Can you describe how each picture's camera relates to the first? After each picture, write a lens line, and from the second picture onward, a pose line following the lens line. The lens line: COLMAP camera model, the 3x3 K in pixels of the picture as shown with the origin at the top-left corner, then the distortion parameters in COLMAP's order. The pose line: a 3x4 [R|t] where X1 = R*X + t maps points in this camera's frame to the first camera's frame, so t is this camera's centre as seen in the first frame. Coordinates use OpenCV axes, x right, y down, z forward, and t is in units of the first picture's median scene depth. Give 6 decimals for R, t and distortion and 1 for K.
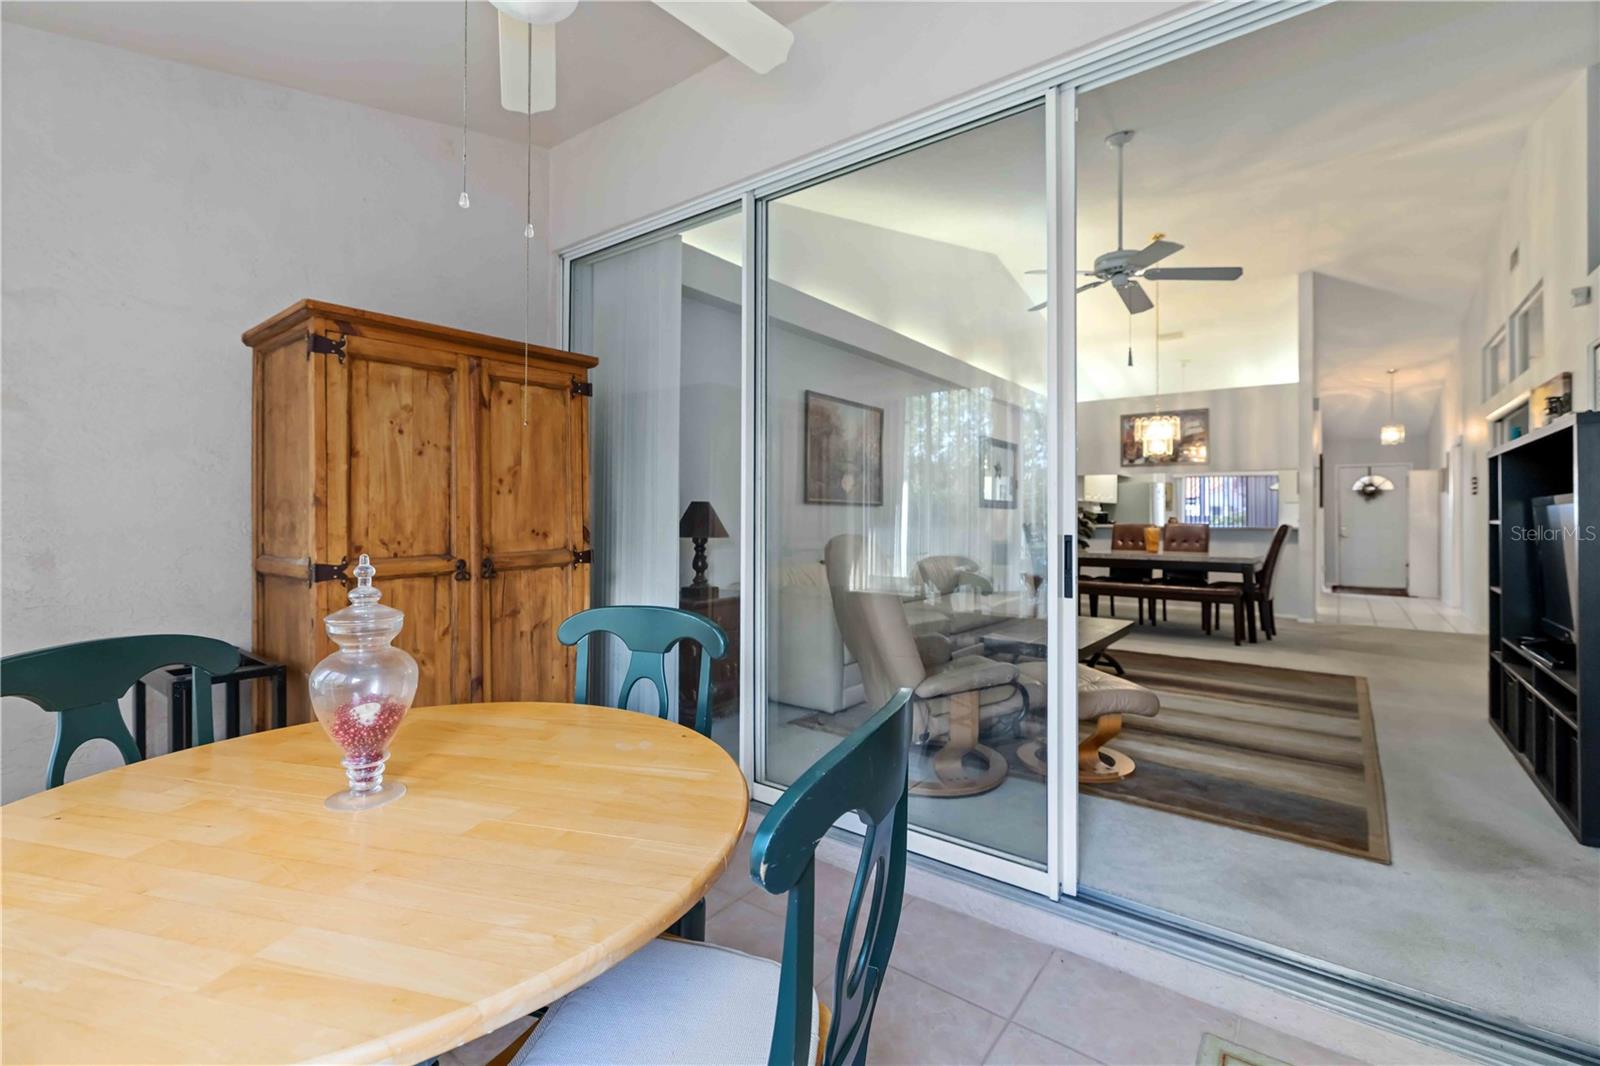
lens RADIAL K [[693.9, 0, 792.0], [0, 693.9, 508.3], [0, 0, 1]] dist [0.000672, 0.001099]
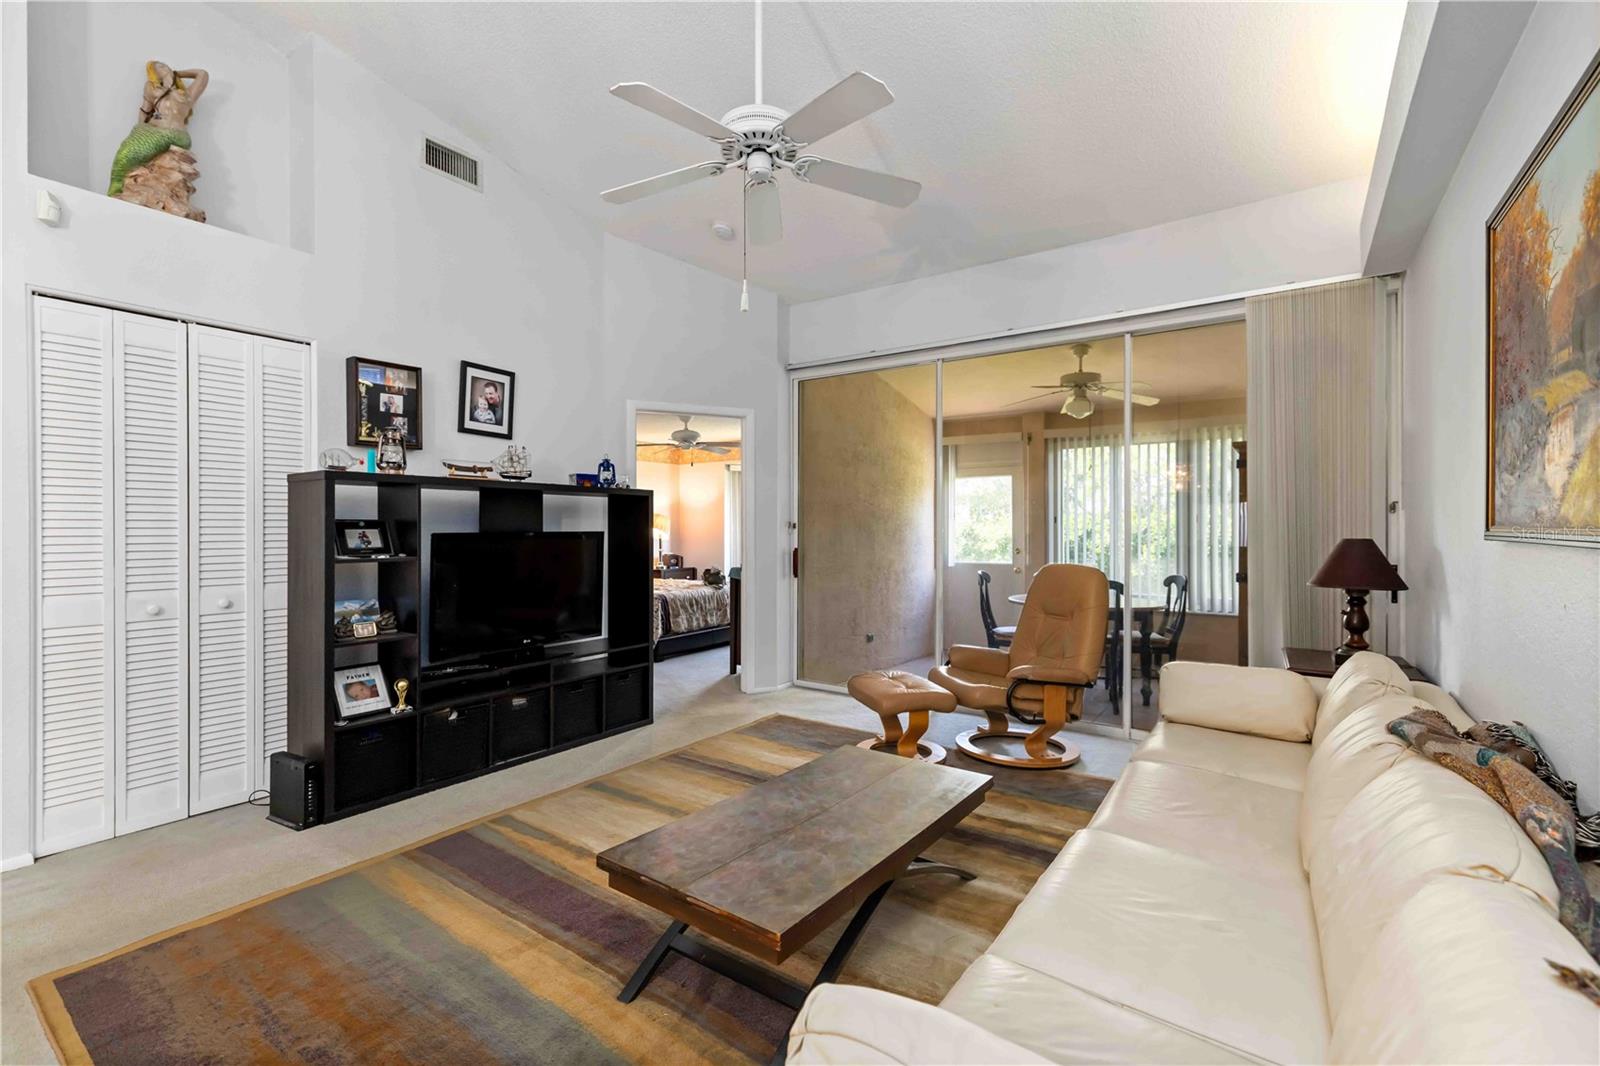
lens RADIAL K [[693.9, 0, 794.6], [0, 693.9, 526.0], [0, 0, 1]] dist [0.000672, 0.001099]
pose [[-0.998883, -0.004401, -0.047055, 0.225257], [-0.003725, 0.999889, -0.014456, -0.005032], [0.047113, -0.014264, -0.998788, 0.768103]]
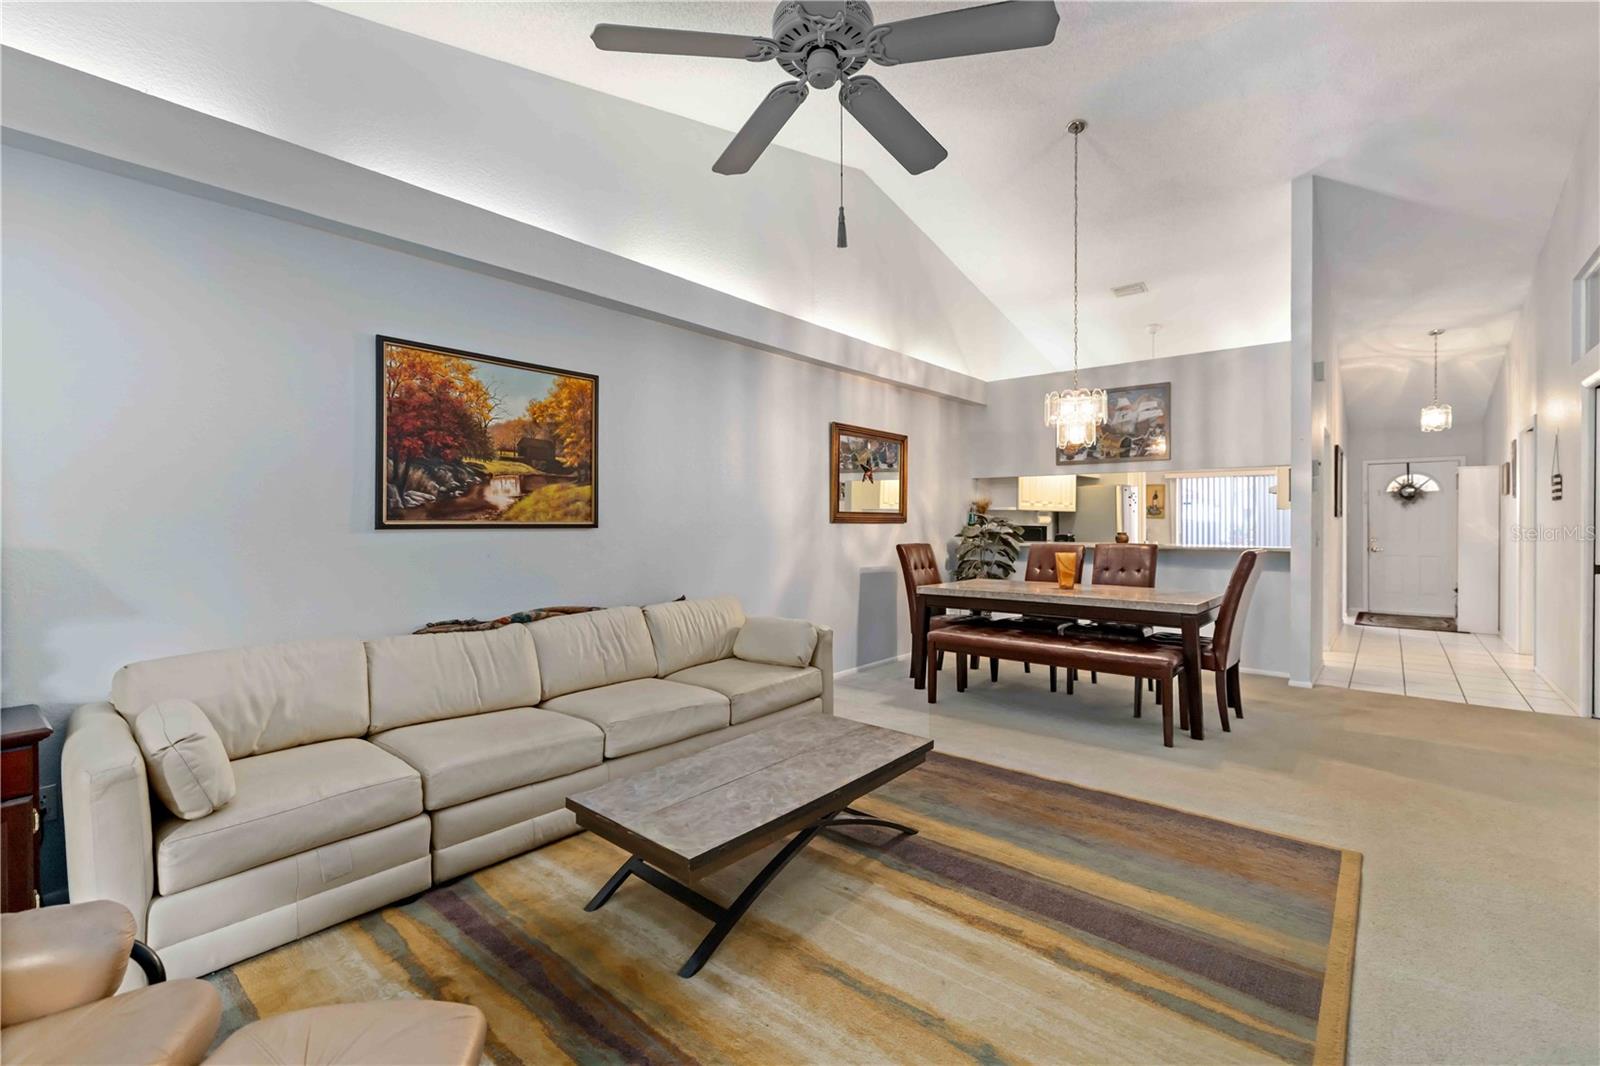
lens RADIAL K [[693.9, 0, 797.3], [0, 693.9, 522.6], [0, 0, 1]] dist [0.000672, 0.001099]
pose [[0.999254, -0.005887, -0.038159, 0.225898], [0.006498, 0.999853, 0.015896, -0.011512], [0.038060, -0.016132, 0.999145, 0.247634]]
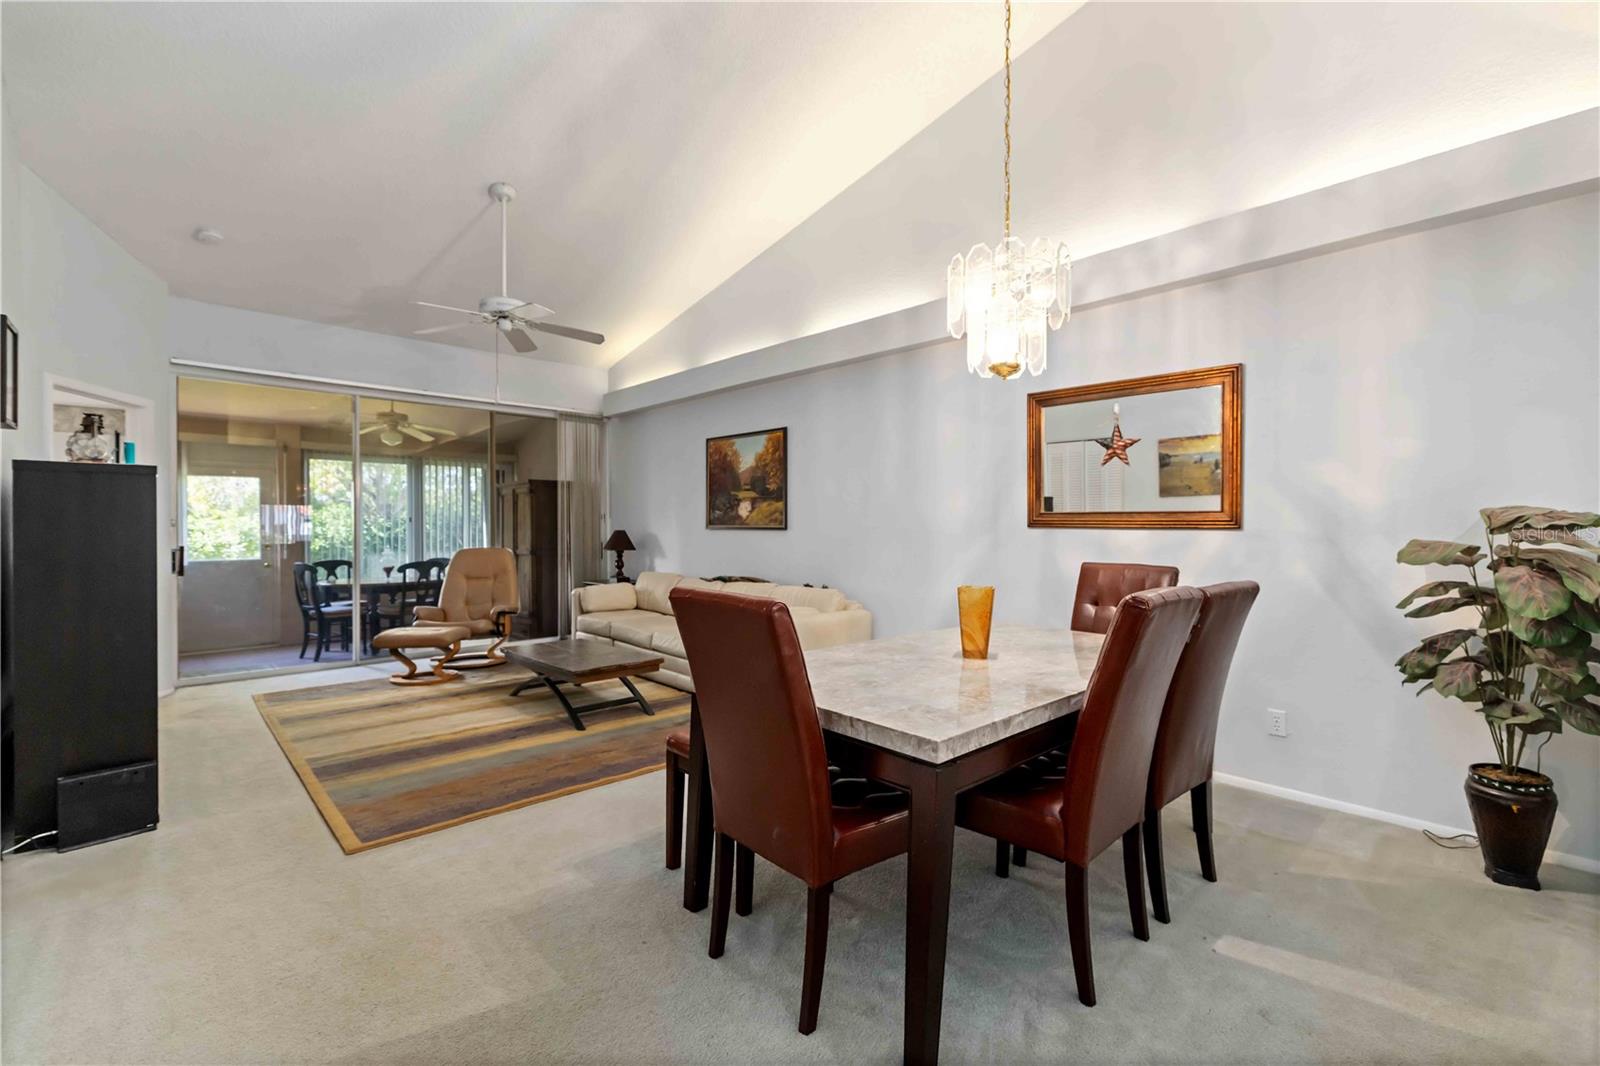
lens RADIAL K [[693.9, 0, 800.8], [0, 693.9, 524.6], [0, 0, 1]] dist [0.000672, 0.001099]
pose [[-0.147645, -0.006663, -0.989018, 0.708943], [0.011669, 0.999896, -0.008479, -0.001470], [0.988972, -0.012793, -0.147551, 0.775971]]
